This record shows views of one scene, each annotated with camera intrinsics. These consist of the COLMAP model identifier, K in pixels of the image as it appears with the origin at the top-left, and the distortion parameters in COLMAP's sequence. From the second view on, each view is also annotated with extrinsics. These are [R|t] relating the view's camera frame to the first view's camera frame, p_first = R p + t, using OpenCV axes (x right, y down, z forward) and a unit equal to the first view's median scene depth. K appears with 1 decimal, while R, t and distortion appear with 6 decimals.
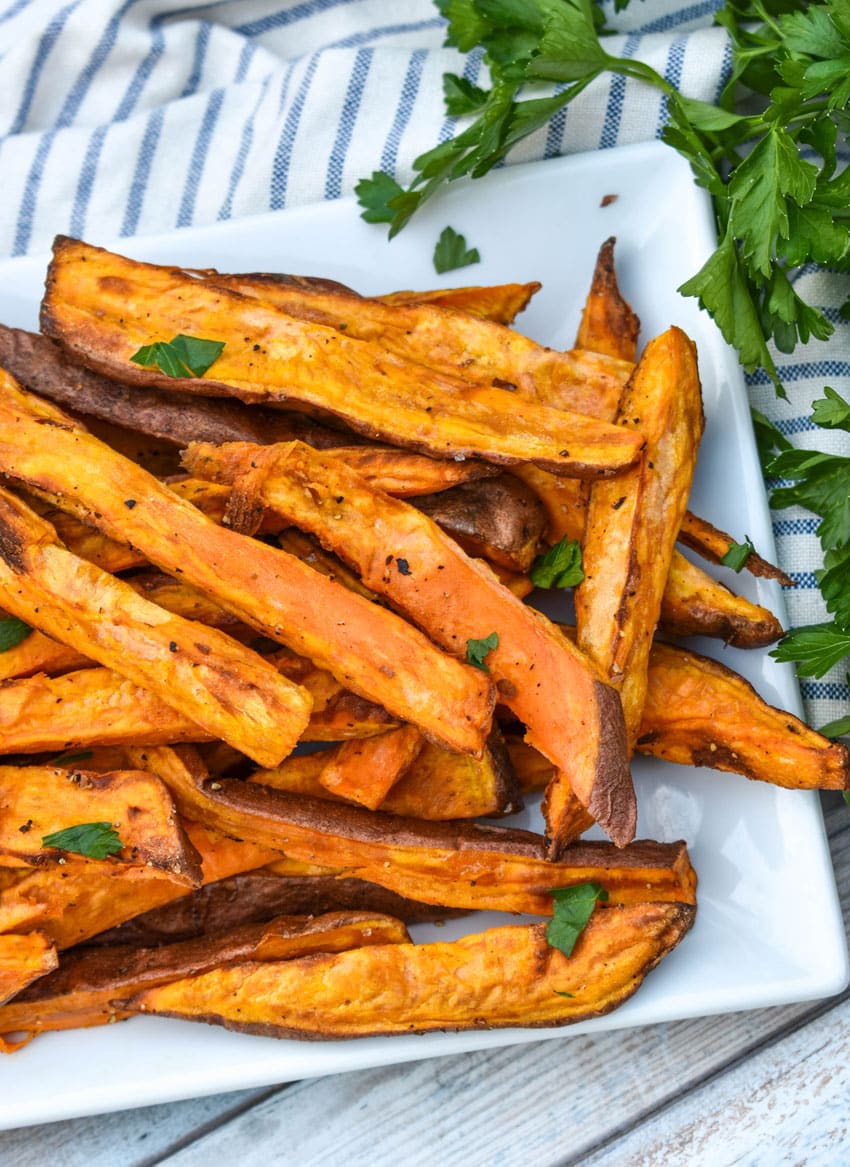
lens RADIAL K [[2927.6, 0, 381.2], [0, 2927.6, 572.0], [0, 0, 1]] dist [0.090871, 0.000000]
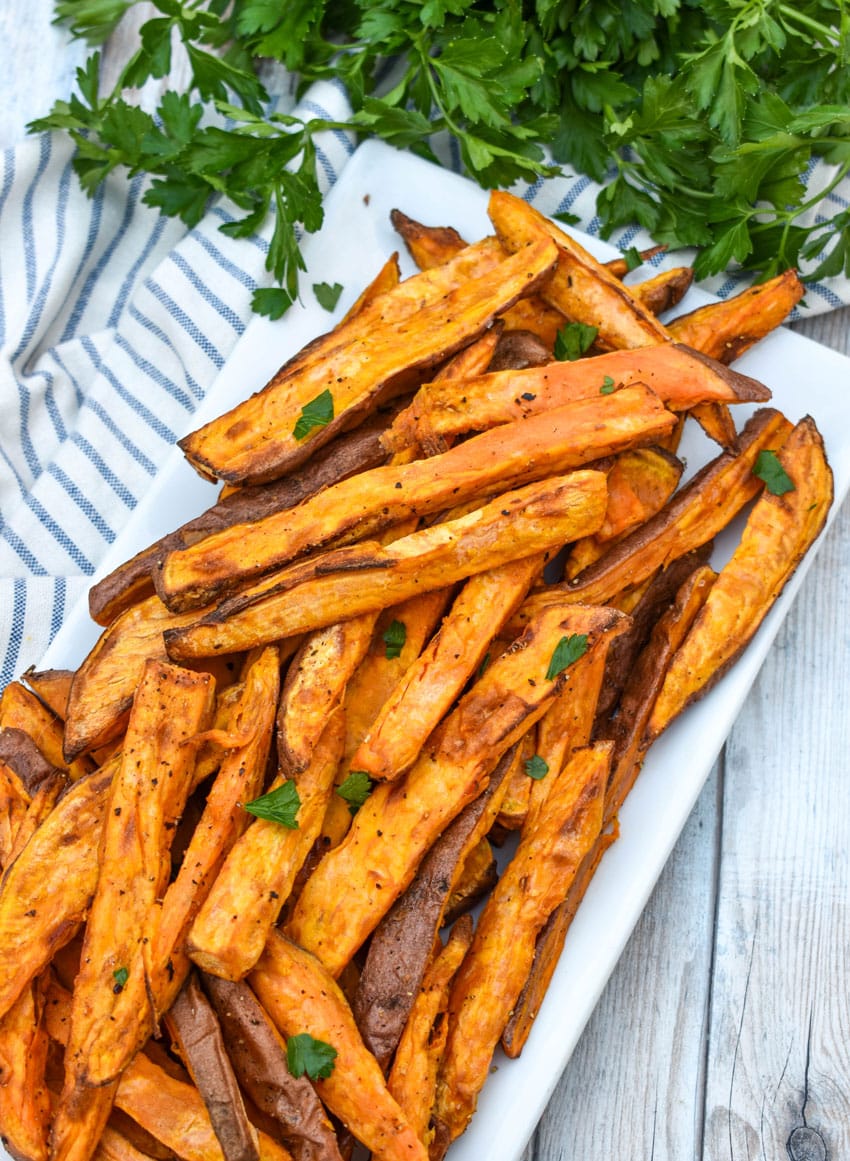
lens RADIAL K [[2462.8, 0, 428.2], [0, 2462.8, 589.9], [0, 0, 1]] dist [0.034337, 0.000000]
pose [[0.574209, -0.700677, 0.423480, -0.599204], [0.769412, 0.638614, 0.013363, 0.004789], [-0.279803, 0.318157, 0.905807, -0.060264]]
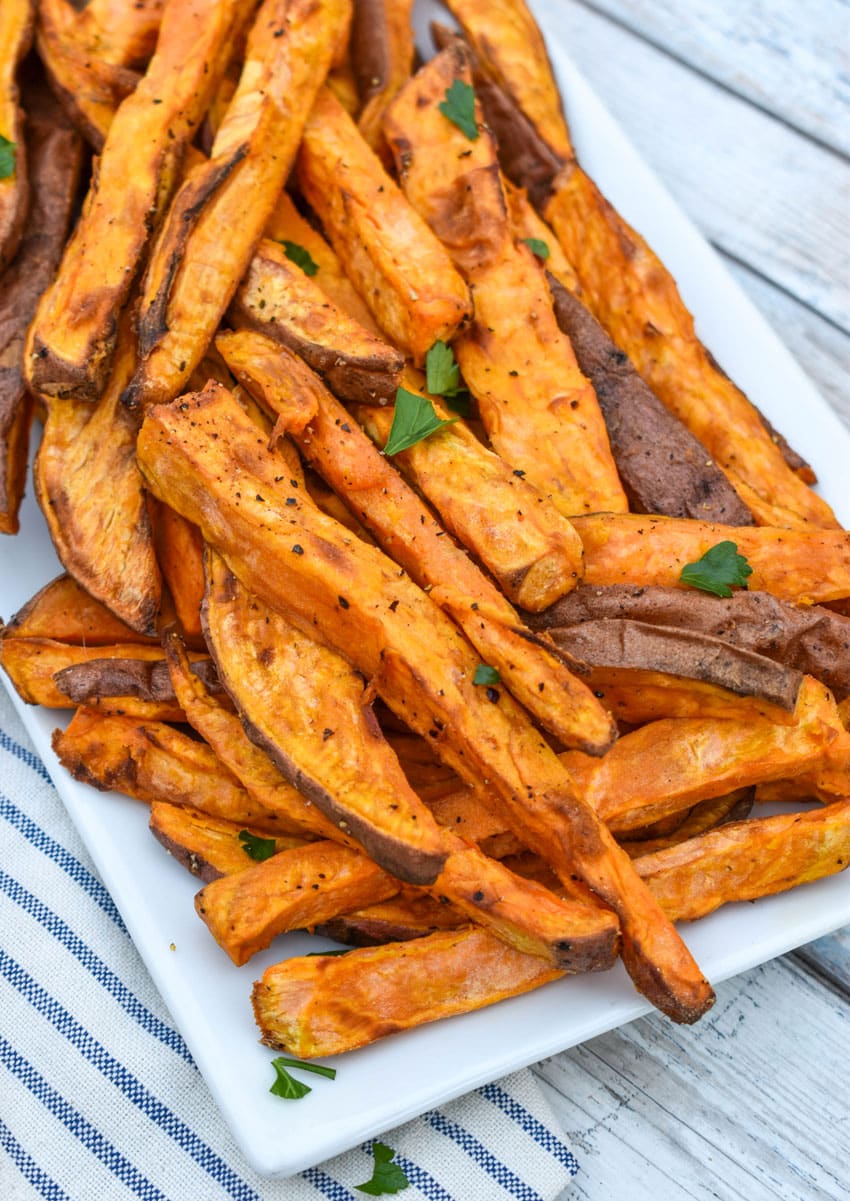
lens RADIAL K [[2899.7, 0, 408.2], [0, 2899.7, 567.2], [0, 0, 1]] dist [0.062544, 0.000000]
pose [[-0.306385, -0.699226, 0.645919, -0.893828], [0.931185, -0.079342, 0.355808, -0.319876], [-0.197541, 0.710484, 0.675419, 0.376814]]
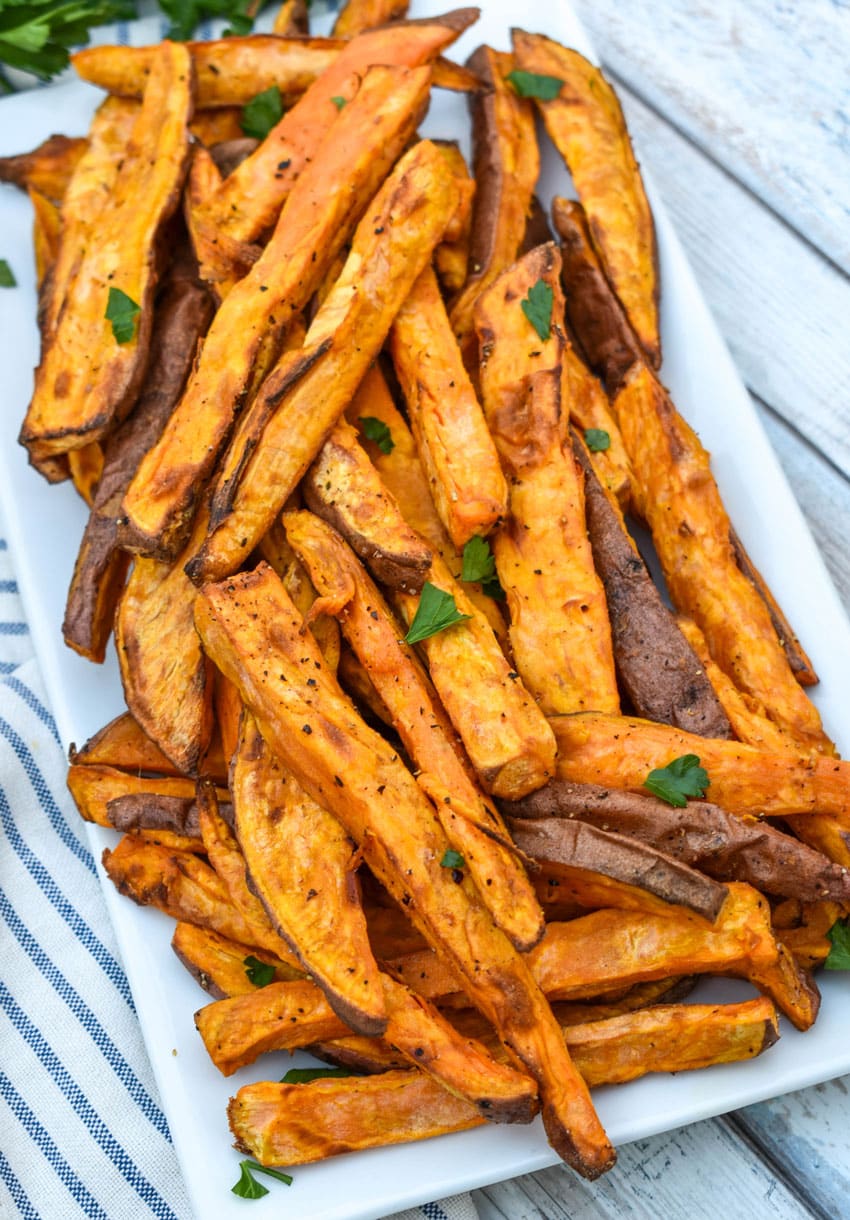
lens RADIAL K [[2863.8, 0, 444.7], [0, 2863.8, 690.2], [0, 0, 1]] dist [0.094686, 0.000000]
pose [[-0.141740, -0.790215, 0.596214, -0.905486], [0.977502, -0.016689, 0.210265, -0.195147], [-0.156204, 0.612603, 0.774802, 0.171907]]
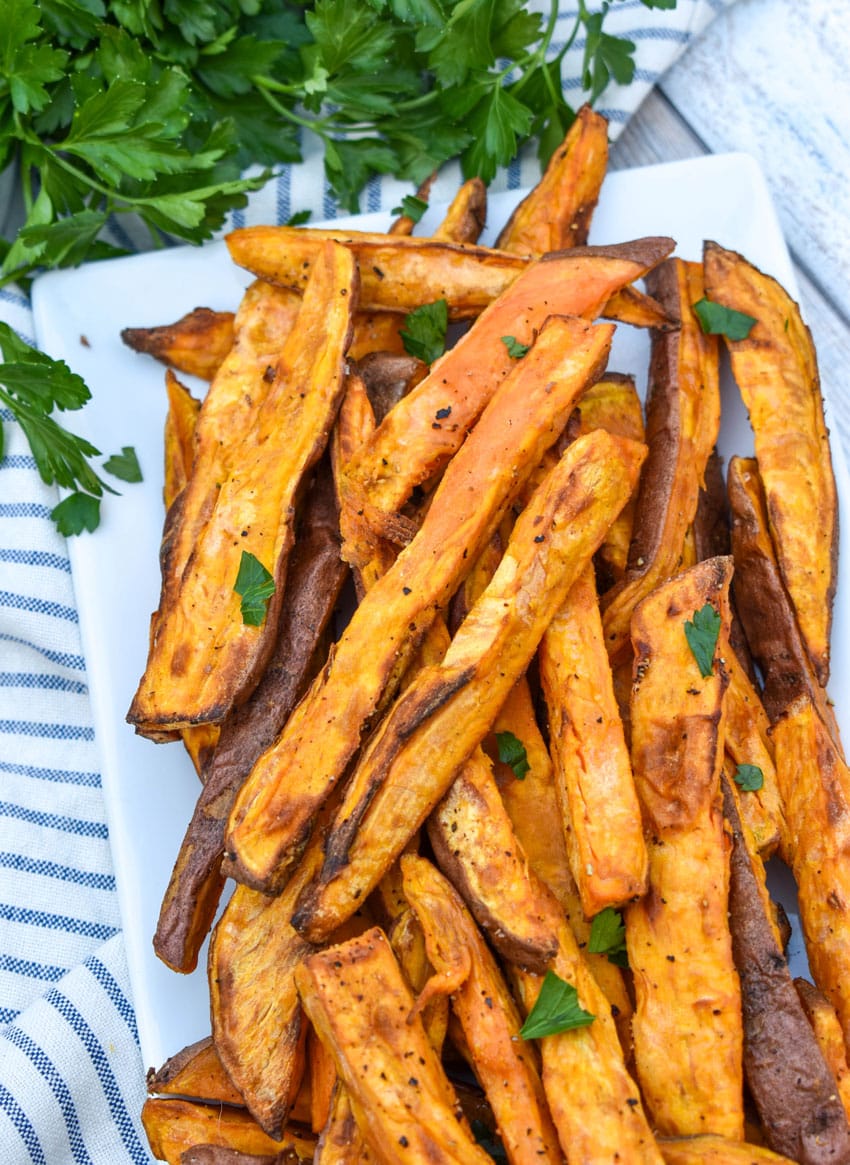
lens RADIAL K [[2922.6, 0, 446.3], [0, 2922.6, 525.8], [0, 0, 1]] dist [0.090871, 0.000000]
pose [[-0.036870, -0.855543, 0.516417, -0.618966], [0.980088, 0.069939, 0.185840, -0.209376], [-0.195112, 0.512986, 0.835929, 0.060223]]
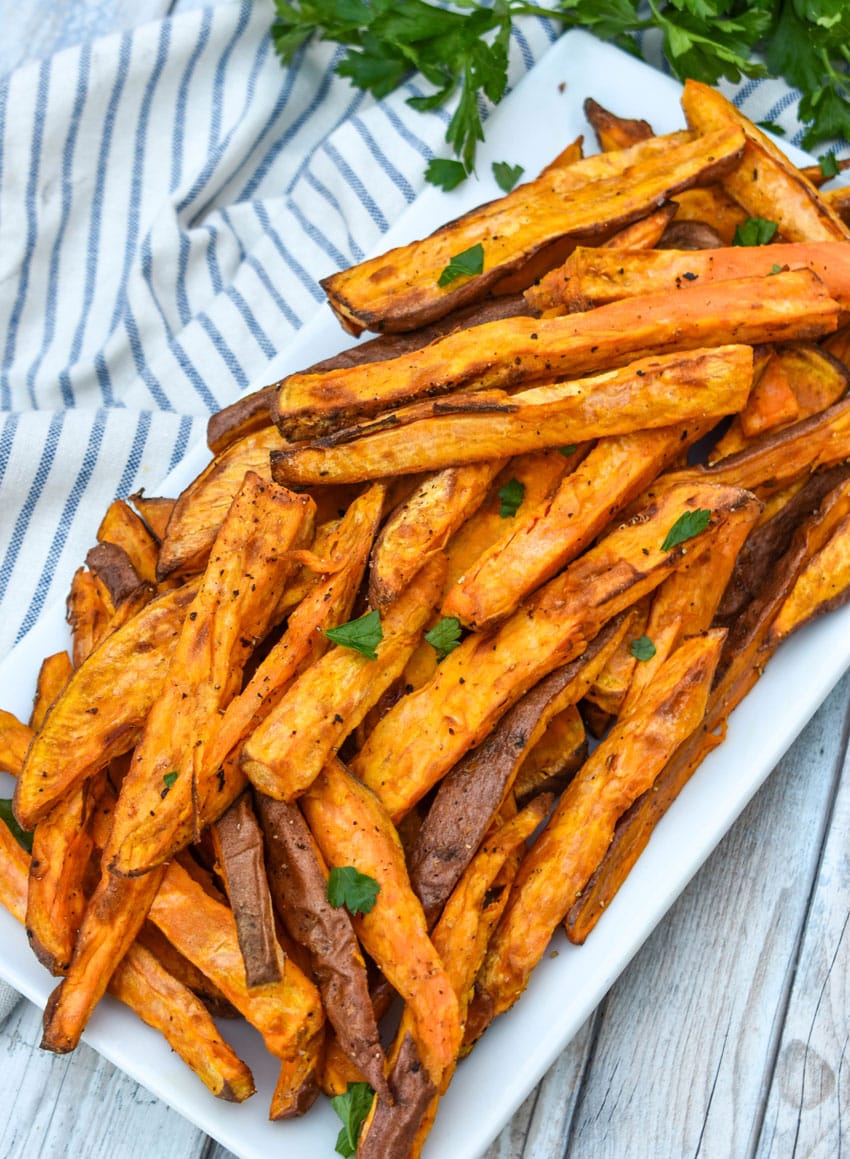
lens RADIAL K [[2704.3, 0, 389.2], [0, 2704.3, 582.3], [0, 0, 1]] dist [0.043859, 0.000000]
pose [[0.712675, -0.579744, 0.394957, -0.673656], [0.673382, 0.723171, -0.153557, 0.200681], [-0.196598, 0.375393, 0.905775, -0.071031]]
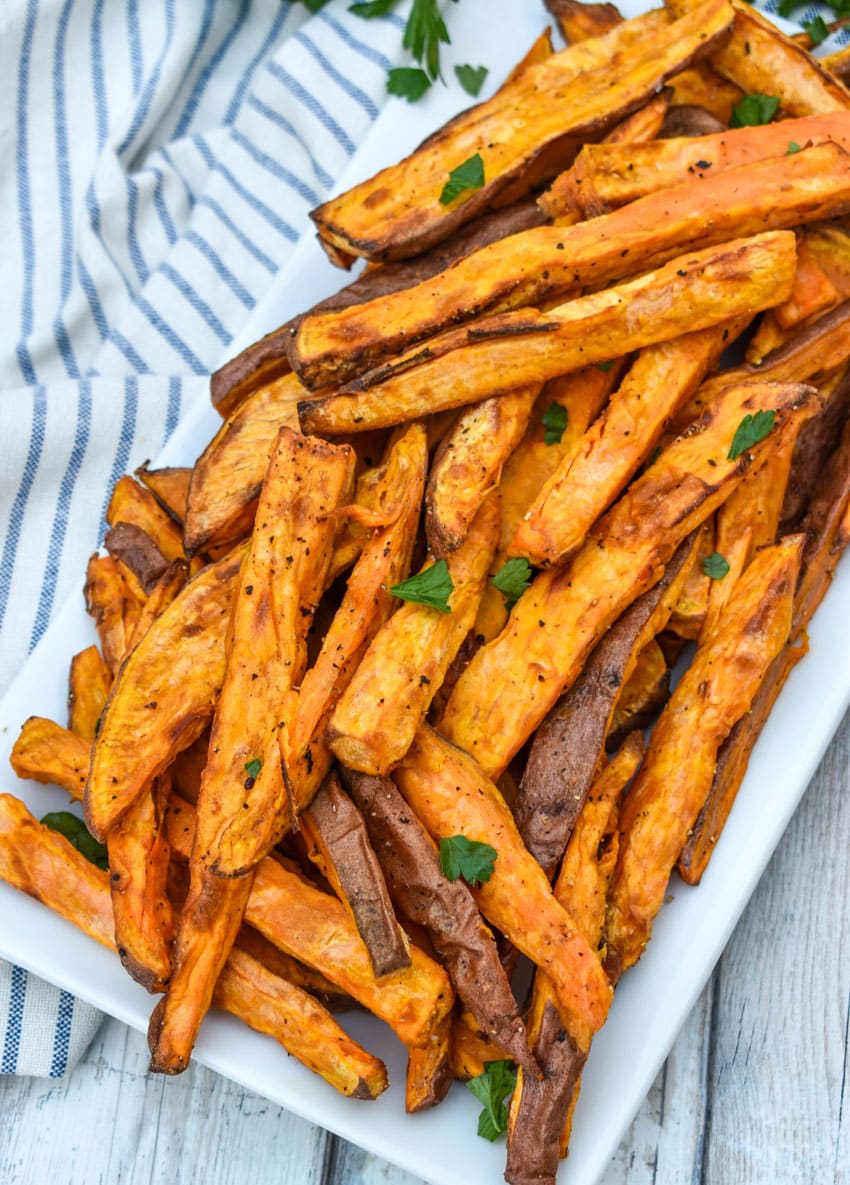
lens RADIAL K [[2812.7, 0, 392.7], [0, 2812.7, 693.0], [0, 0, 1]] dist [0.049772, 0.000000]
pose [[0.592000, -0.684662, 0.425174, -0.751624], [0.767777, 0.639517, -0.039210, 0.089716], [-0.245061, 0.349651, 0.904262, -0.004861]]
